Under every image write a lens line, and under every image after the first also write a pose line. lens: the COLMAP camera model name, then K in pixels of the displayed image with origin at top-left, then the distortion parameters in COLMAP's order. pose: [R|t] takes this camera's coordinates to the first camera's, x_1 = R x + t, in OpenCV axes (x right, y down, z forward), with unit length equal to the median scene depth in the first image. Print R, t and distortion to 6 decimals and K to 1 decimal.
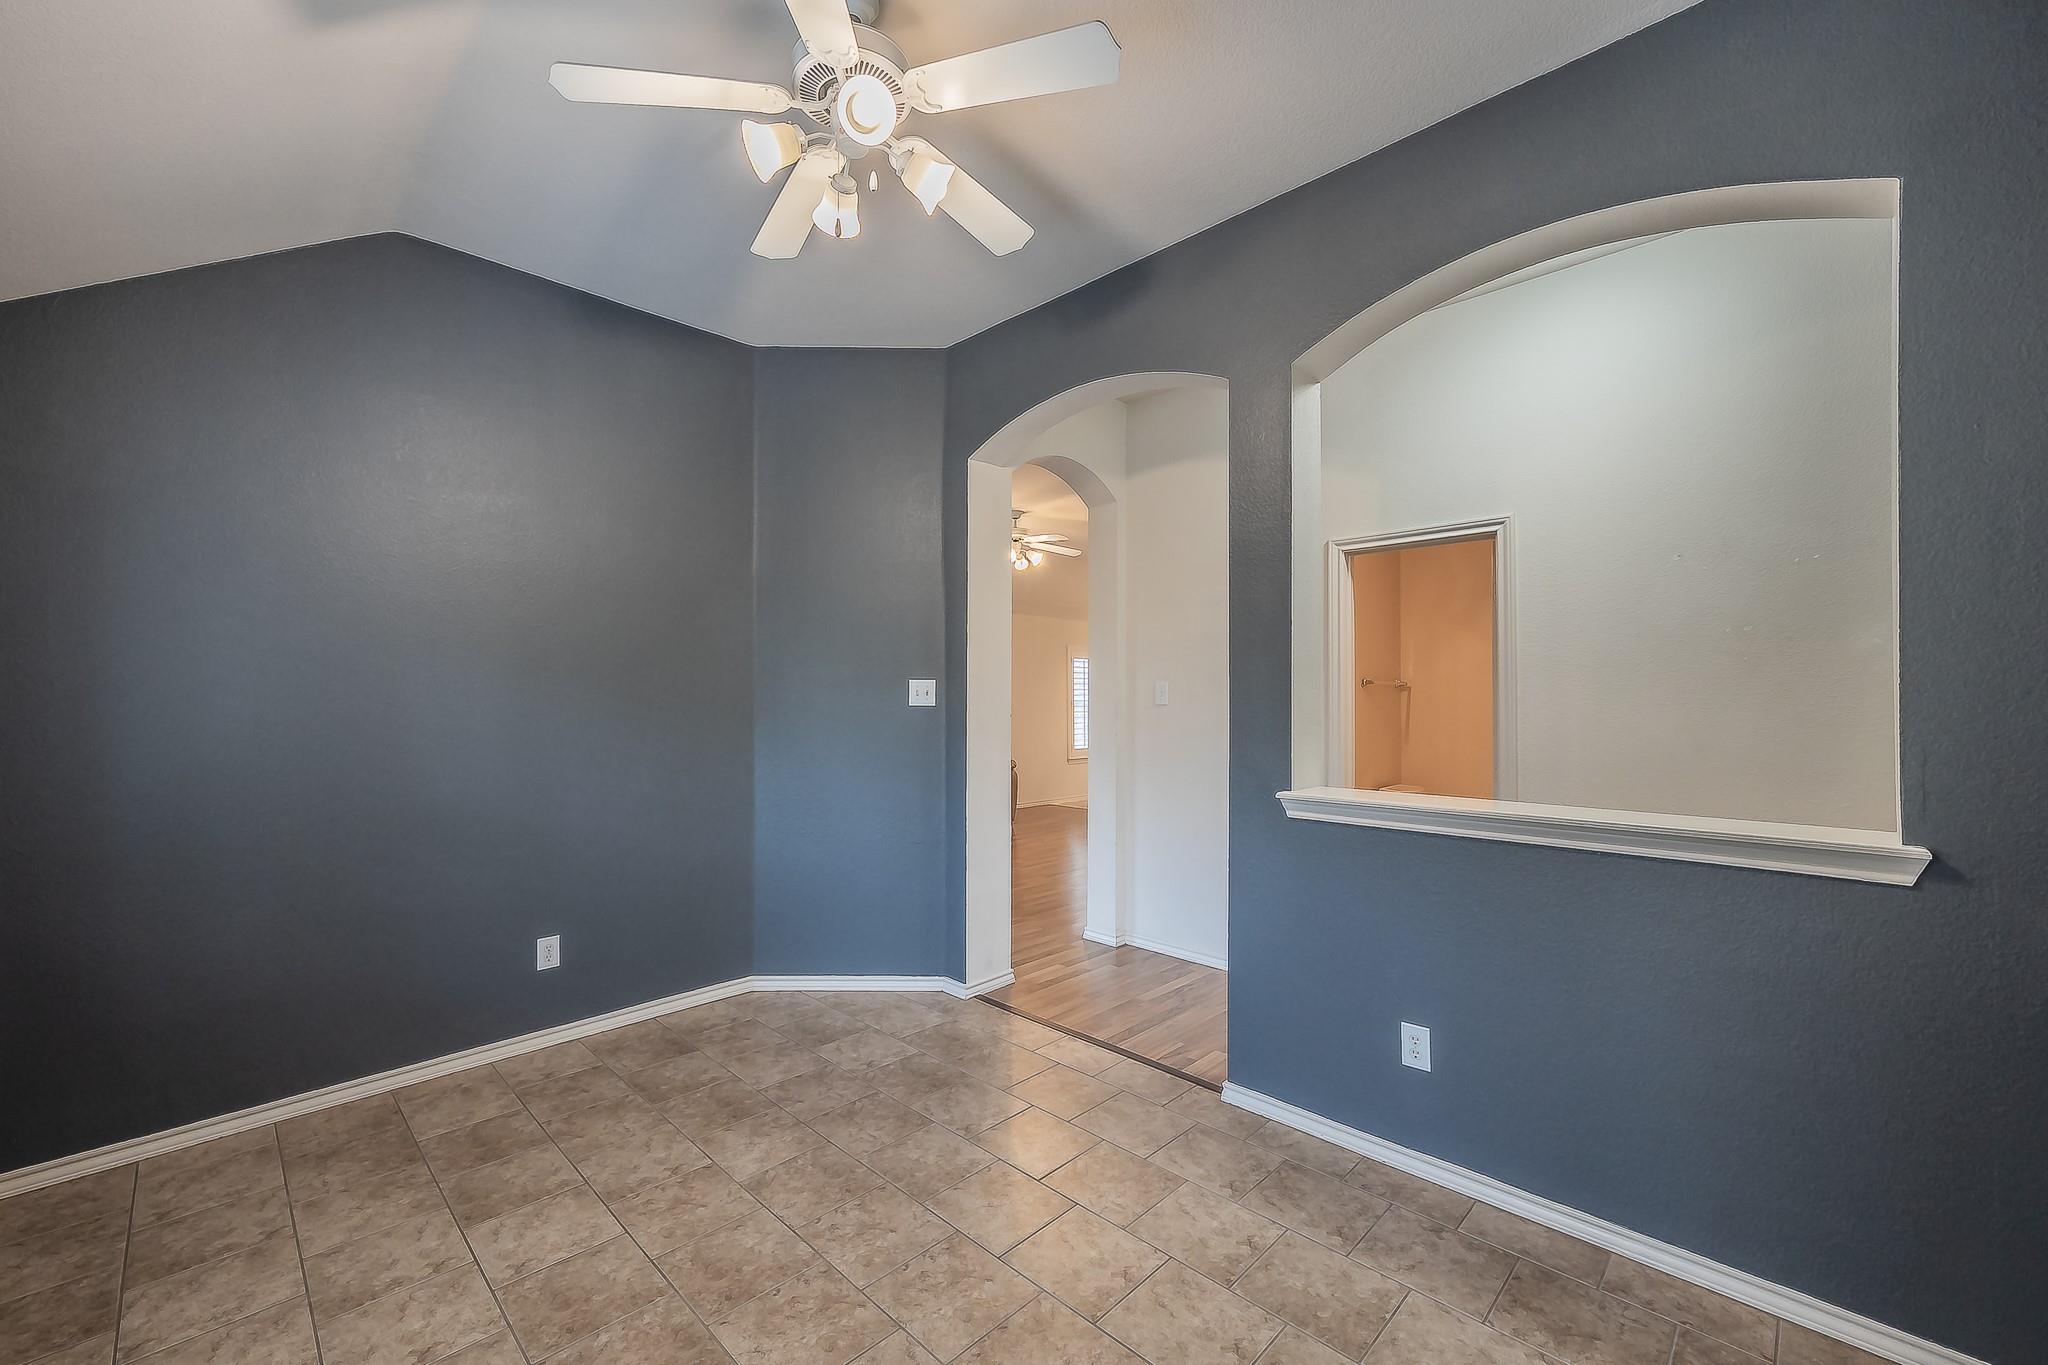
lens RADIAL K [[826.9, 0, 1024.0], [0, 826.9, 682.5], [0, 0, 1]] dist [-0.002899, 0.000199]
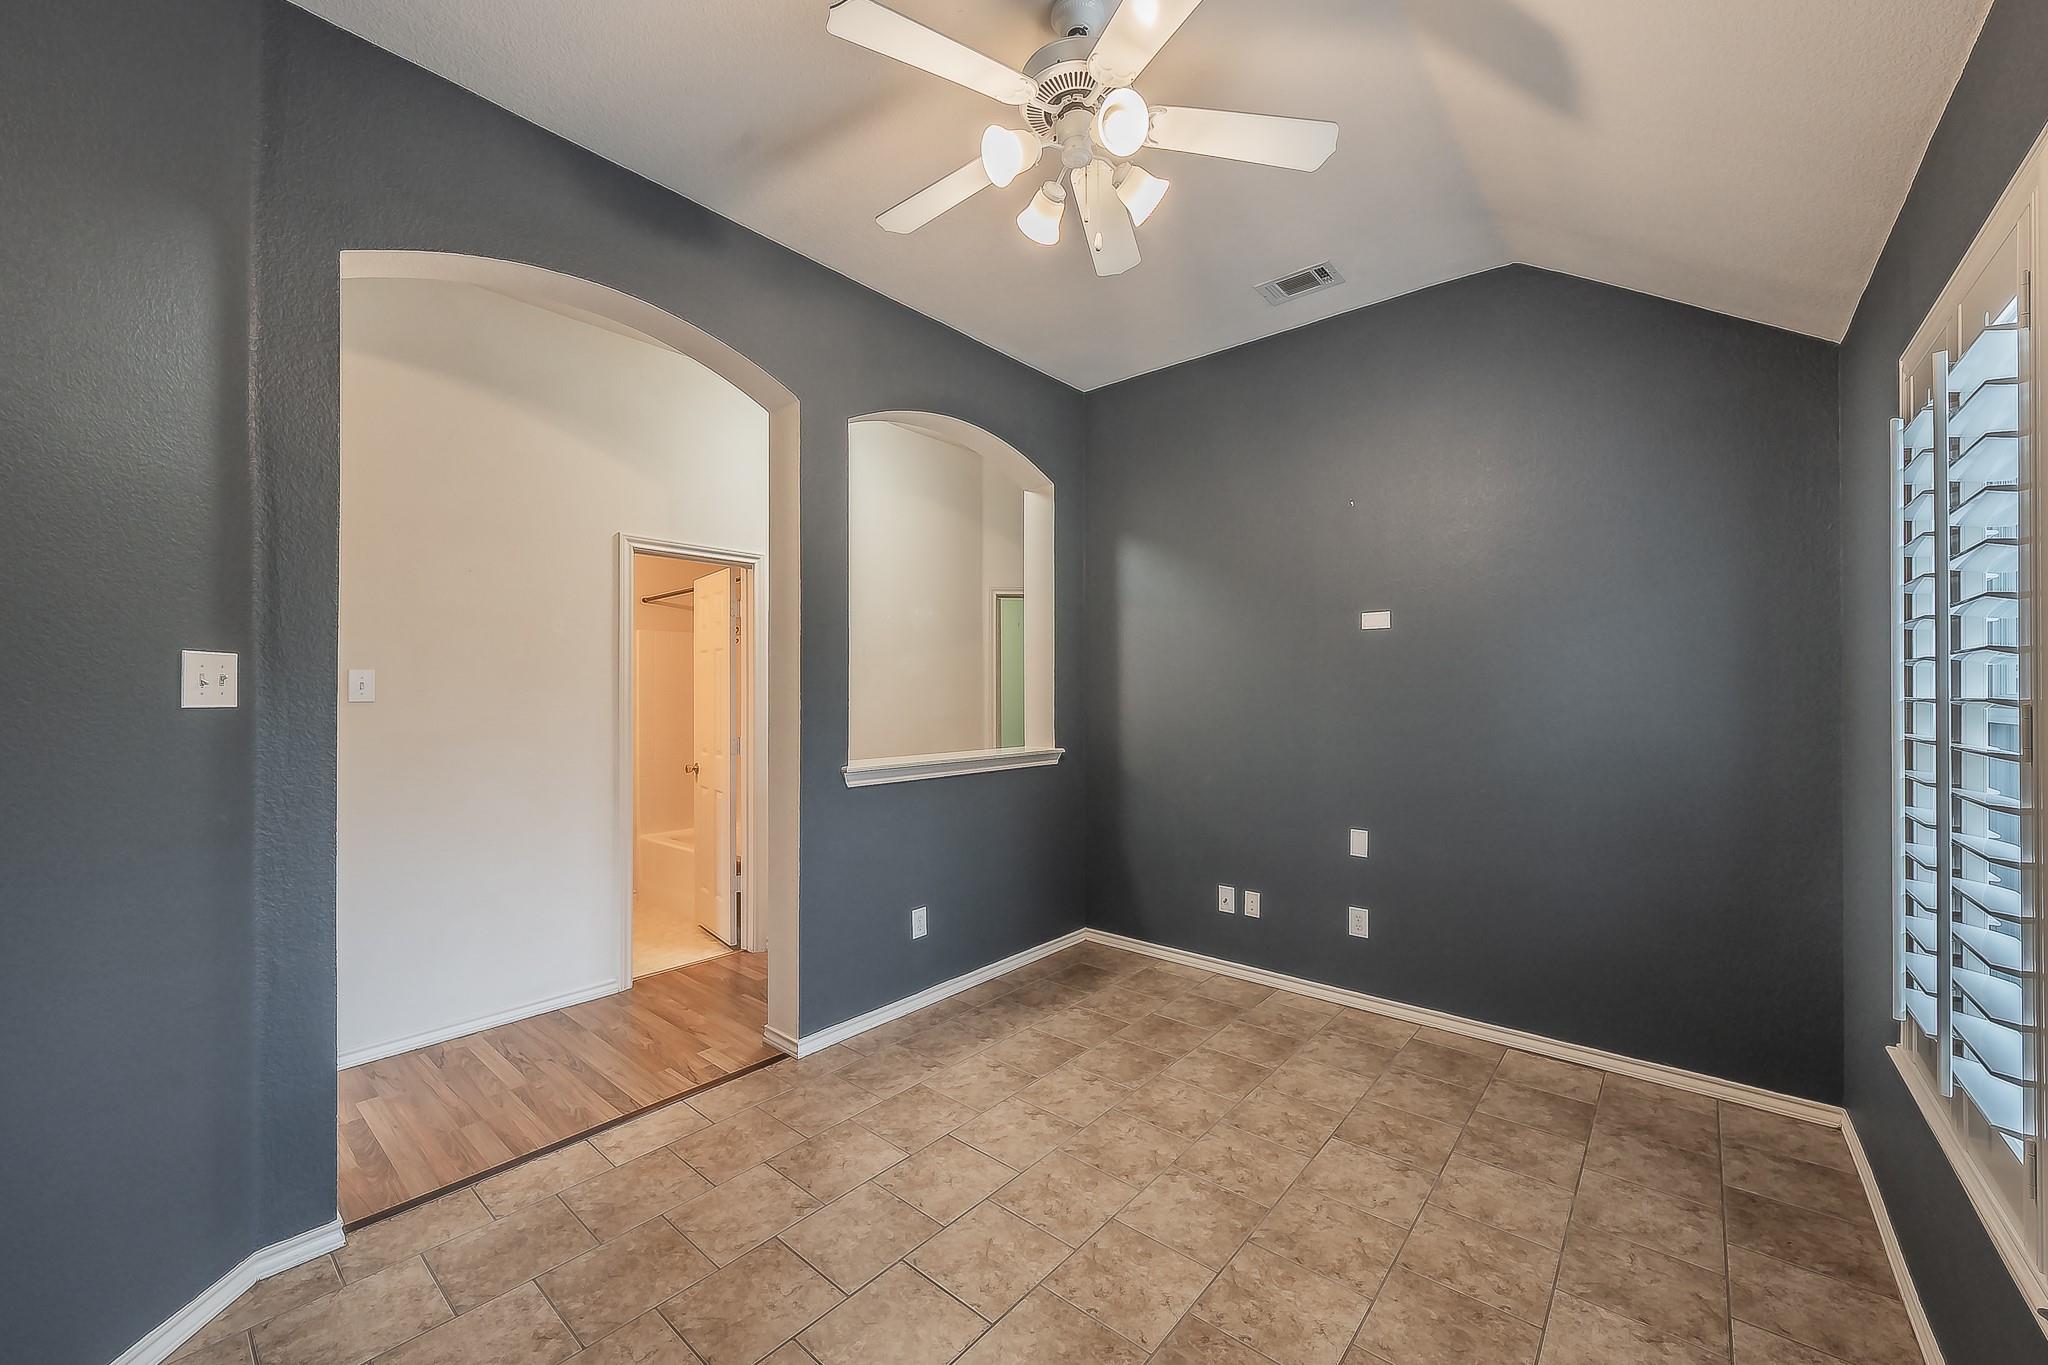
lens RADIAL K [[784.9, 0, 1024.0], [0, 784.9, 682.5], [0, 0, 1]] dist [0.000984, 0.000000]
pose [[-0.076553, 0.011142, 0.997003, -1.011000], [-0.016197, 0.999792, -0.012417, 0.020159], [-0.996934, -0.017099, -0.076356, 0.970853]]
